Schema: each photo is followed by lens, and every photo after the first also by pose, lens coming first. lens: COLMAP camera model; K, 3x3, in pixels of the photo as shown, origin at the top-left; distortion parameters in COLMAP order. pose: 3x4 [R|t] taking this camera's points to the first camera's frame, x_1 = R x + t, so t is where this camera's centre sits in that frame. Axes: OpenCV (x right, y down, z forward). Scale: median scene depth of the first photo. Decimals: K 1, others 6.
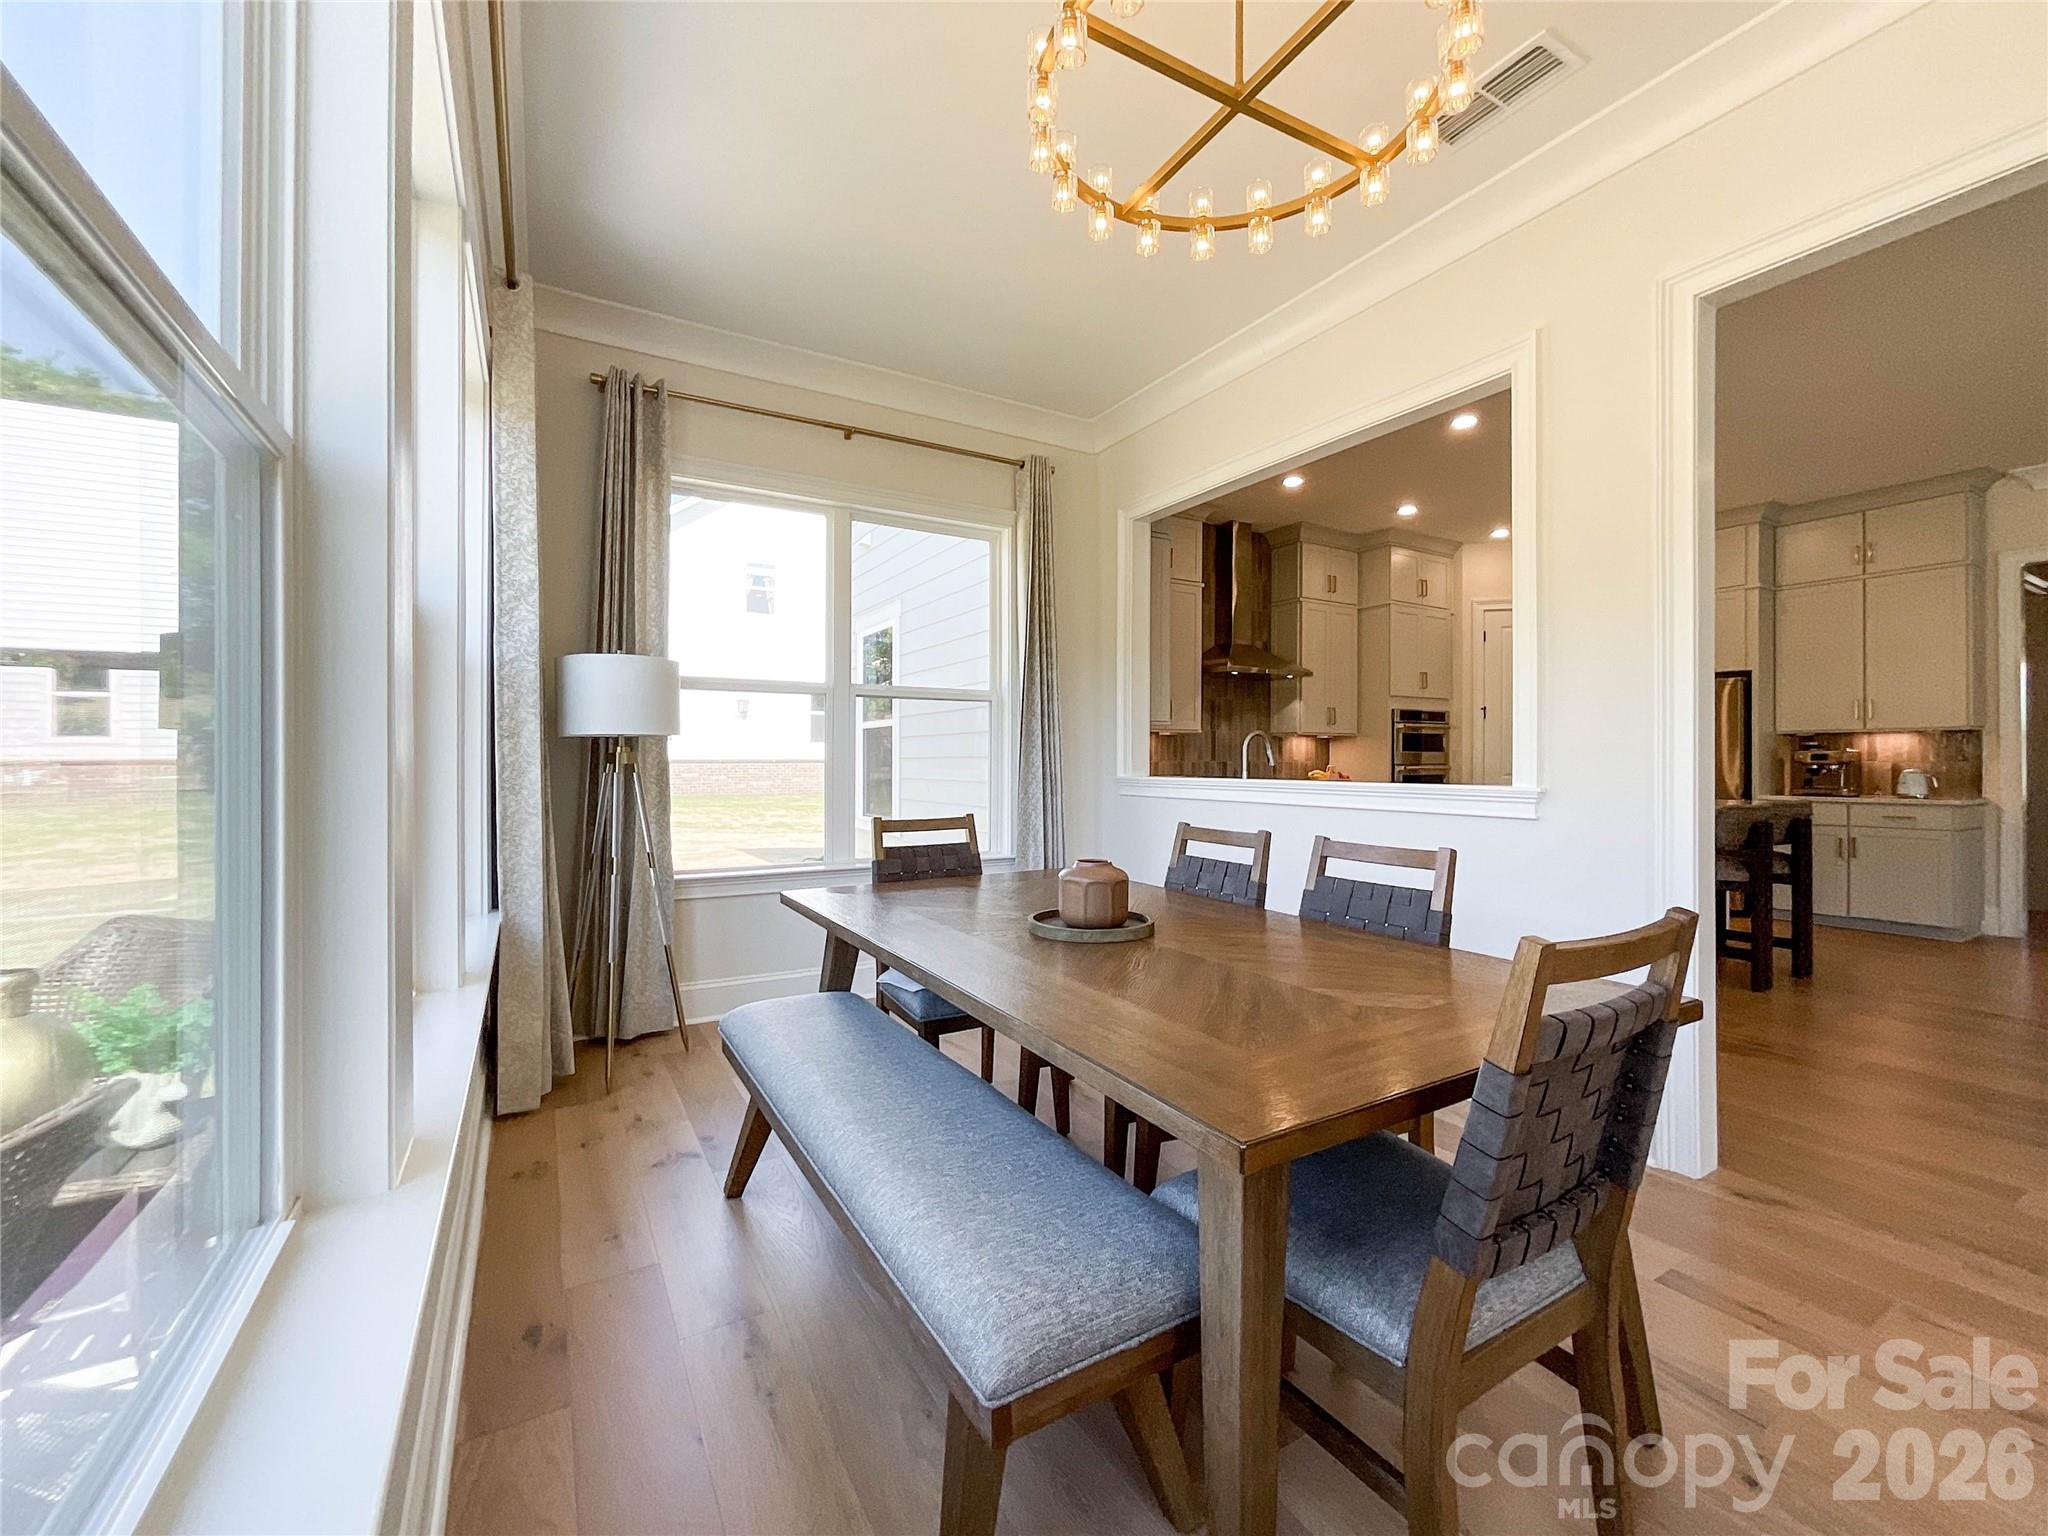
lens RADIAL K [[846.1, 0, 1027.3], [0, 846.1, 762.7], [0, 0, 1]] dist [-0.003835, -0.000554]
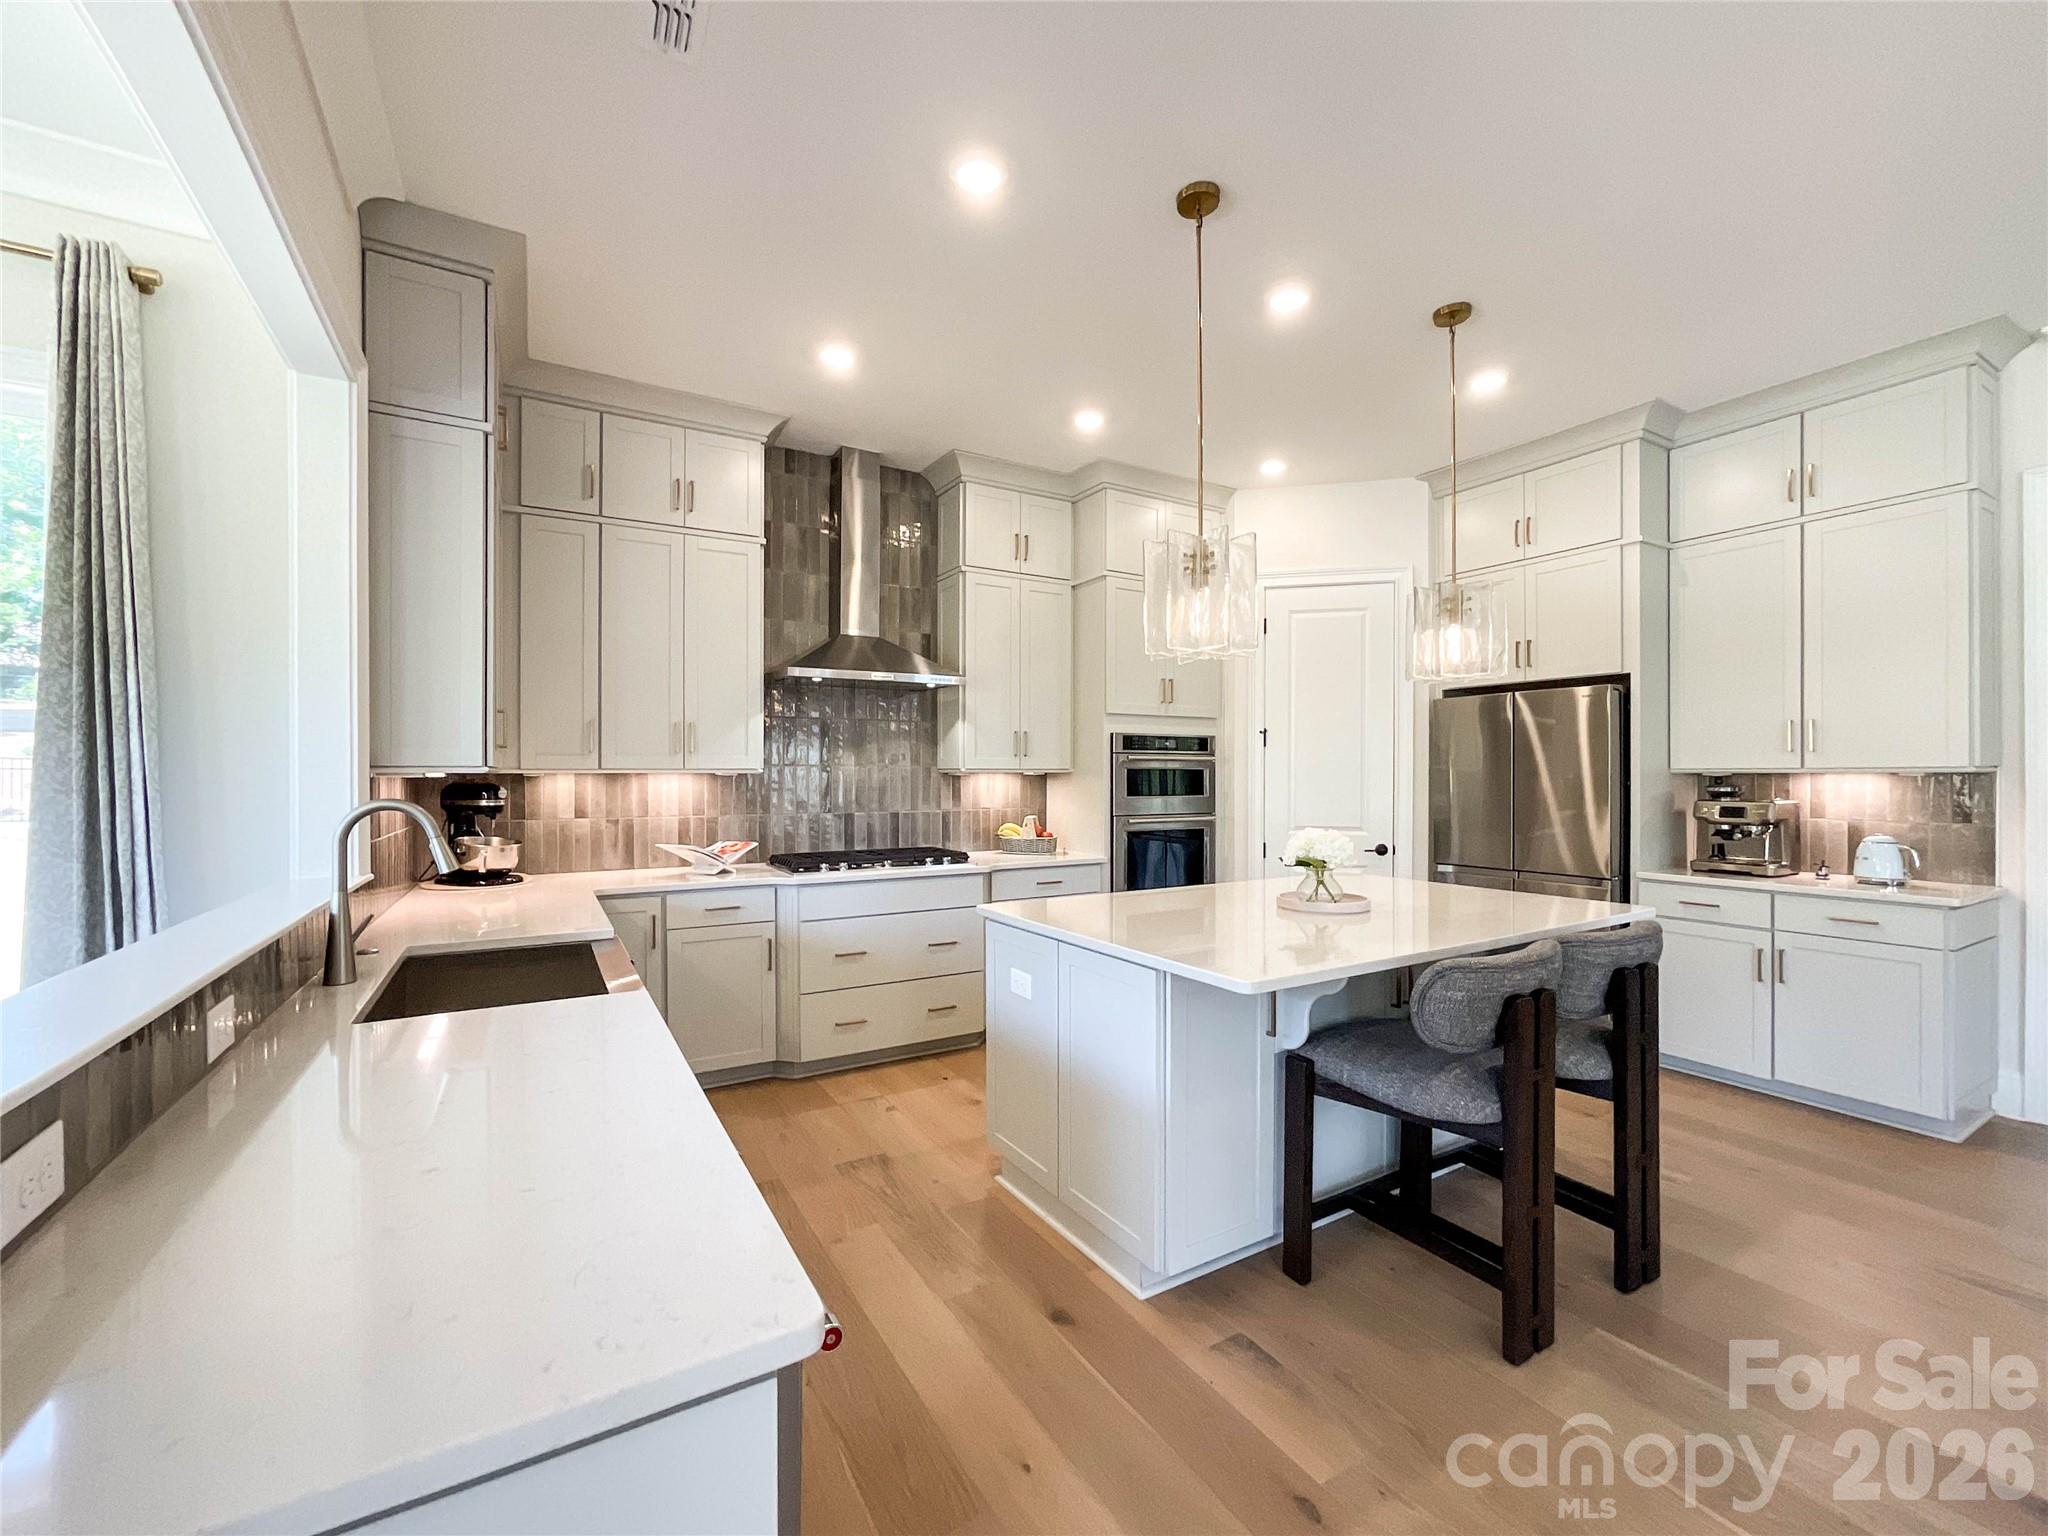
lens RADIAL K [[846.1, 0, 1023.7], [0, 846.1, 774.3], [0, 0, 1]] dist [-0.003835, -0.000554]
pose [[0.999988, -0.003193, -0.003738, 0.417486], [0.003221, 0.999967, 0.007452, -0.041331], [0.003715, -0.007464, 0.999965, 0.373502]]
